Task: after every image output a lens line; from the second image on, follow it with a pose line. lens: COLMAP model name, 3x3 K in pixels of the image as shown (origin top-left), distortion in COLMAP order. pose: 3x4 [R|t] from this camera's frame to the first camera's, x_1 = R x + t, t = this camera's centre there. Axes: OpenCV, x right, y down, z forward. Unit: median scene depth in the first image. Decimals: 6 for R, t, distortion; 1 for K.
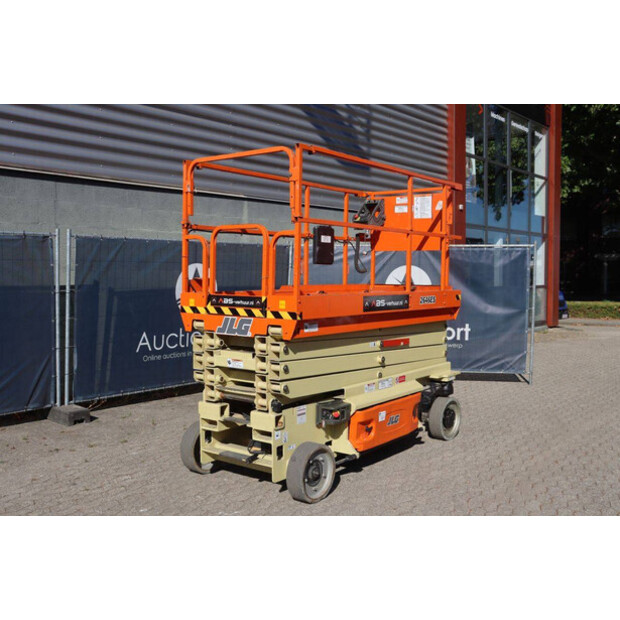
lens RADIAL K [[649.8, 0, 310.0], [0, 649.8, 310.0], [0, 0, 1]] dist [-0.041990, 0.004550]
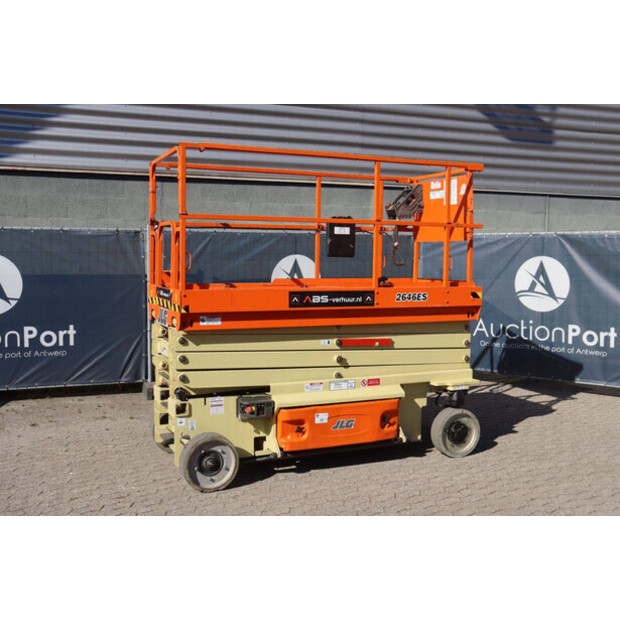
lens RADIAL K [[684.0, 0, 310.0], [0, 684.0, 310.0], [0, 0, 1]] dist [-0.030217, 0.001371]
pose [[0.878942, 0.036884, -0.475500, 0.606901], [-0.029513, 0.999301, 0.022960, -0.018166], [0.476014, -0.006147, 0.879416, 0.121713]]
